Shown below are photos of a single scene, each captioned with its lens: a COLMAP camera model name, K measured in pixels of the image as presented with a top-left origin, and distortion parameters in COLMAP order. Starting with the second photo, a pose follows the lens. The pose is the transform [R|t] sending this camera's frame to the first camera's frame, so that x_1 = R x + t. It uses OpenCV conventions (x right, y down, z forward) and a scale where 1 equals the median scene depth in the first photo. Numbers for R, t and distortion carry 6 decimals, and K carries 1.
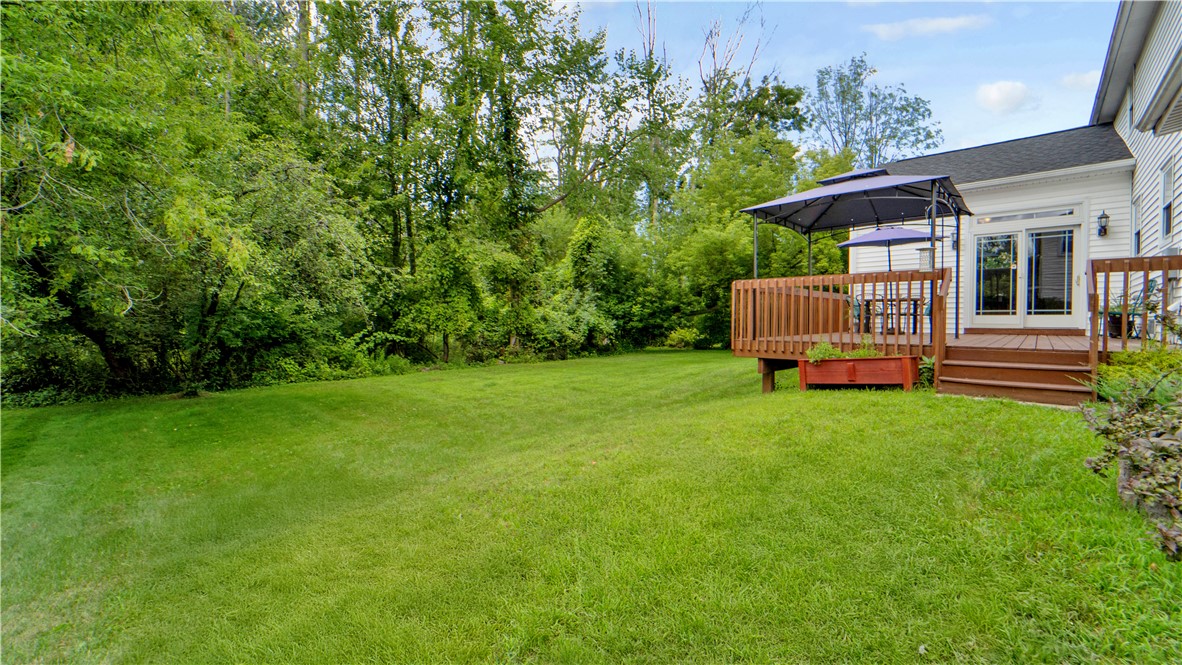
lens RADIAL K [[477.7, 0, 604.2], [0, 477.7, 330.1], [0, 0, 1]] dist [-0.001734, -0.000128]
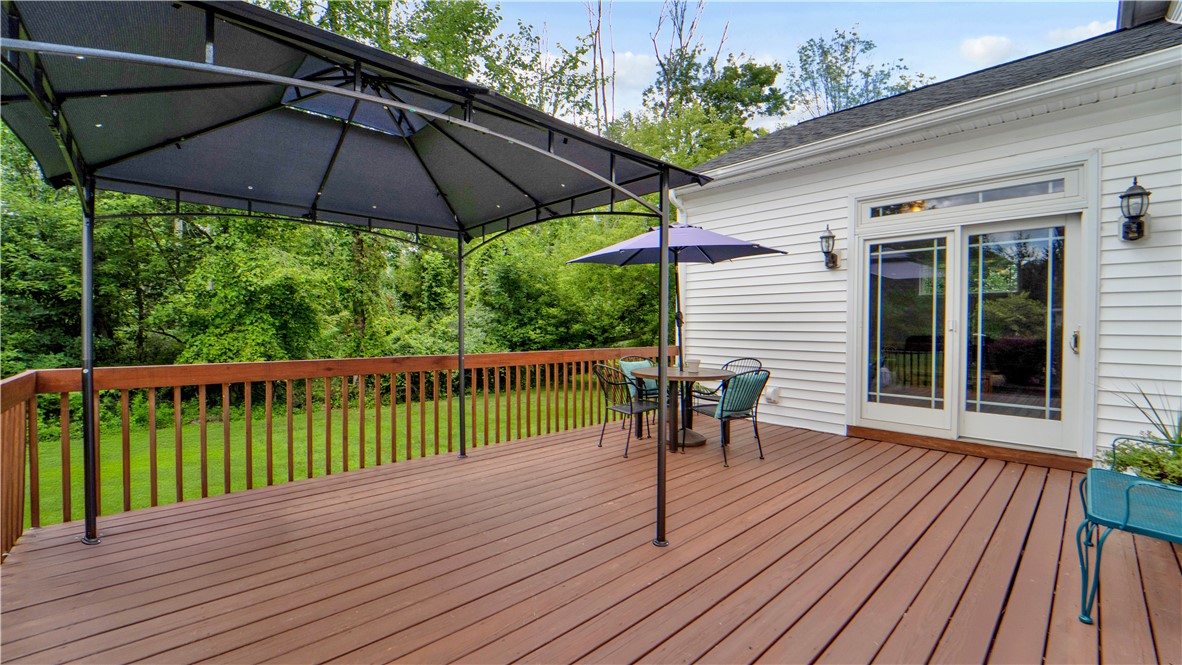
lens RADIAL K [[477.7, 0, 604.2], [0, 477.7, 330.1], [0, 0, 1]] dist [-0.001734, -0.000128]
pose [[0.997869, 0.006987, -0.064875, 0.542447], [-0.007935, 0.999865, -0.014357, -0.096751], [0.064766, 0.014841, 0.997790, 0.492916]]
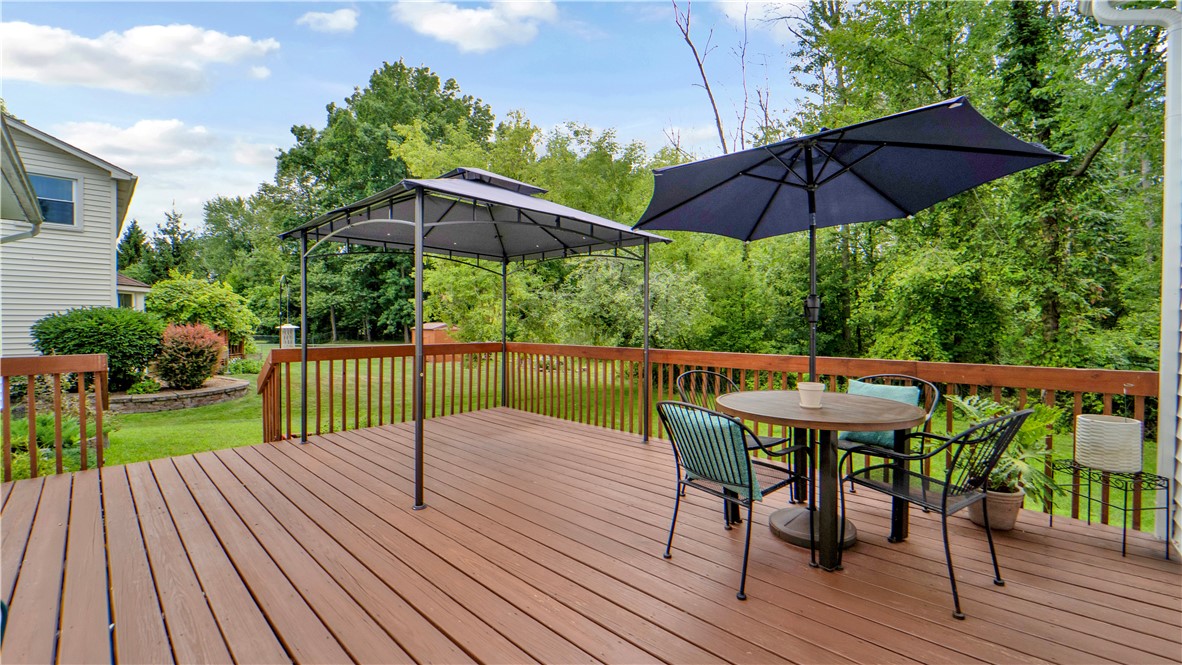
lens RADIAL K [[477.7, 0, 604.2], [0, 477.7, 330.1], [0, 0, 1]] dist [-0.001734, -0.000128]
pose [[-0.003753, 0.014954, -0.999881, 1.795041], [-0.025770, 0.999555, 0.015046, -0.129238], [0.999661, 0.025823, -0.003366, 1.990860]]
